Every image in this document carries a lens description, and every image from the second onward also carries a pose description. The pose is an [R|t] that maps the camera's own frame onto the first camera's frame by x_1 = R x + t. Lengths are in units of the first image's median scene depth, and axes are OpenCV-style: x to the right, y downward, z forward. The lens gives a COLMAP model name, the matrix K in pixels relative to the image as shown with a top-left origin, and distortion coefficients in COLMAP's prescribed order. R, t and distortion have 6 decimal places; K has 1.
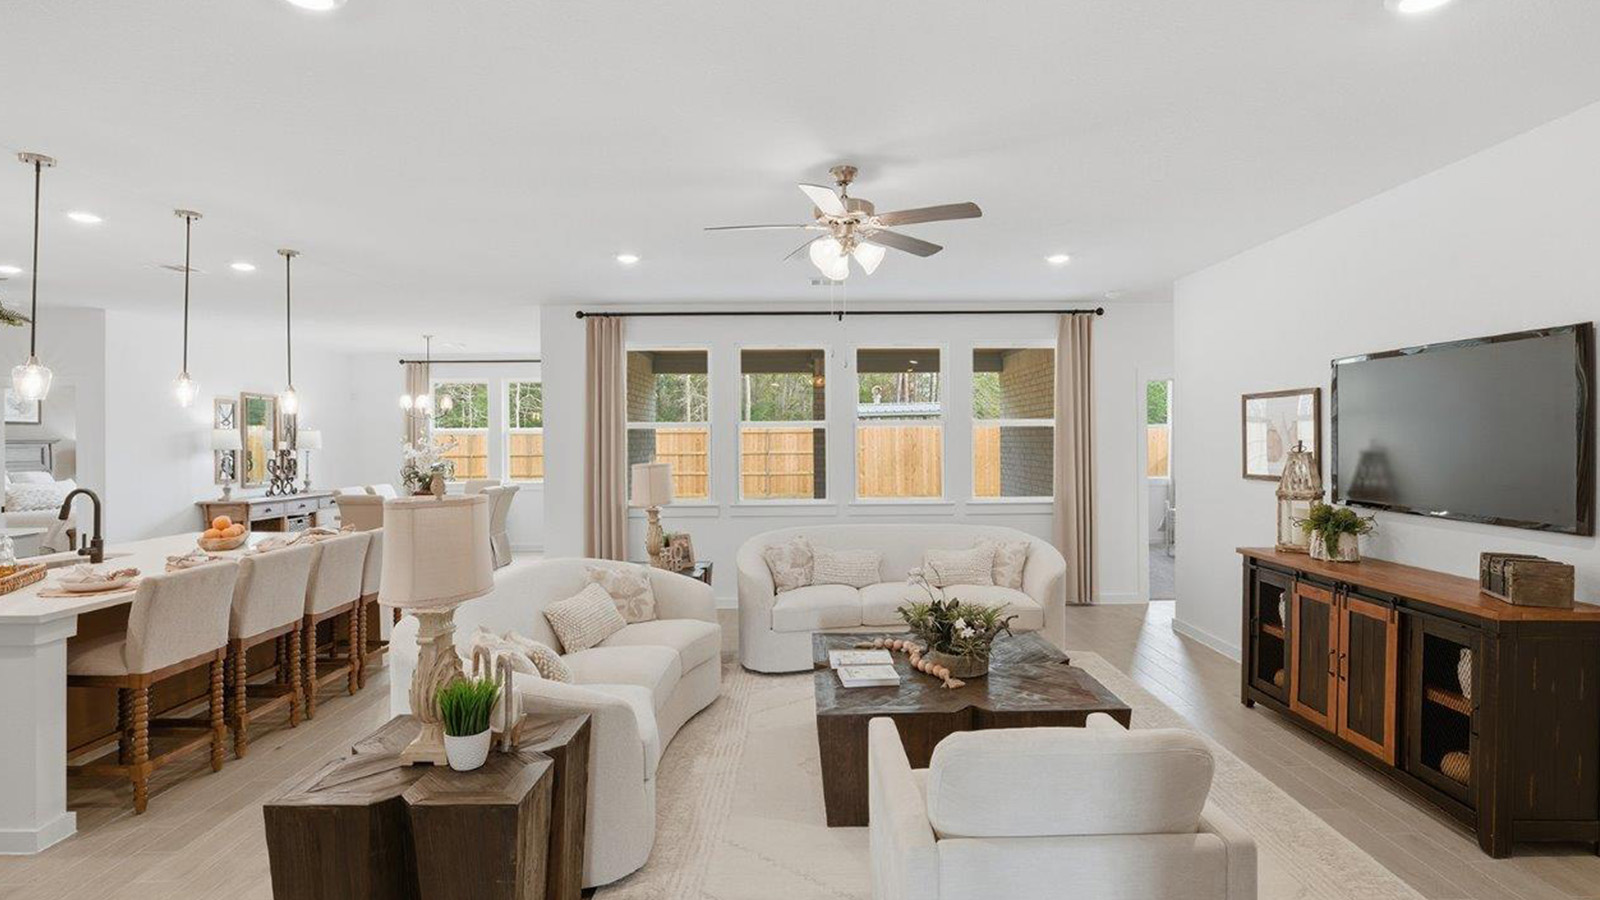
lens RADIAL K [[745.8, 0, 800.7], [0, 745.8, 444.7], [0, 0, 1]] dist [-0.013311, 0.002069]
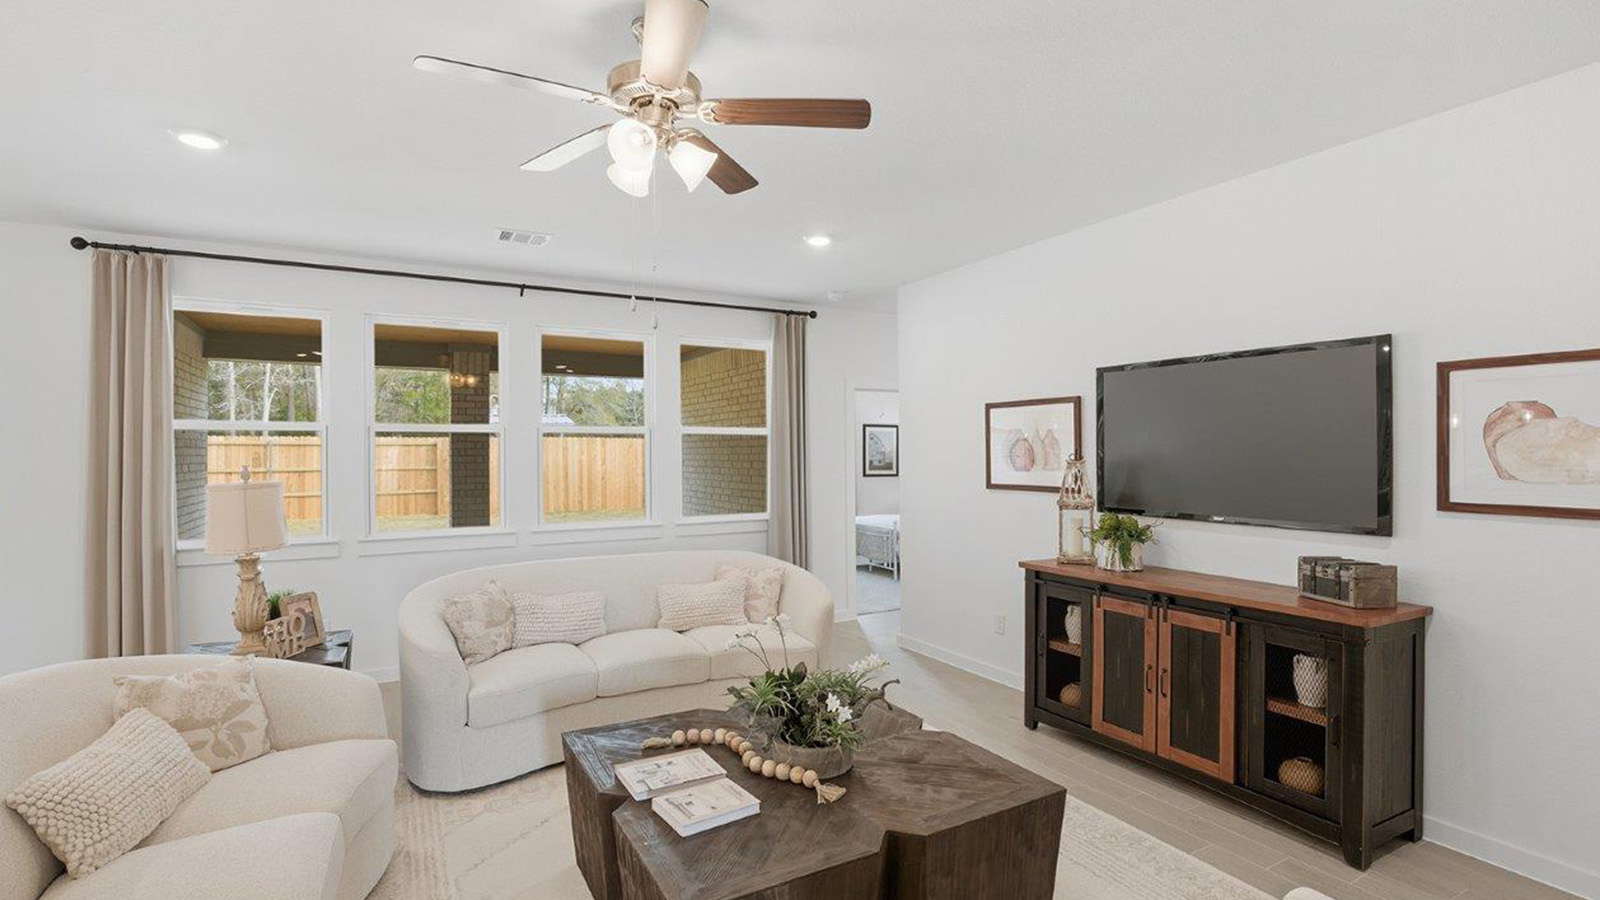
lens RADIAL K [[745.8, 0, 802.6], [0, 745.8, 451.1], [0, 0, 1]] dist [-0.013311, 0.002069]
pose [[0.874988, 0.005097, 0.484117, -0.115532], [0.000459, 0.999935, -0.011359, 0.008587], [-0.484144, 0.010161, 0.874929, 0.305999]]
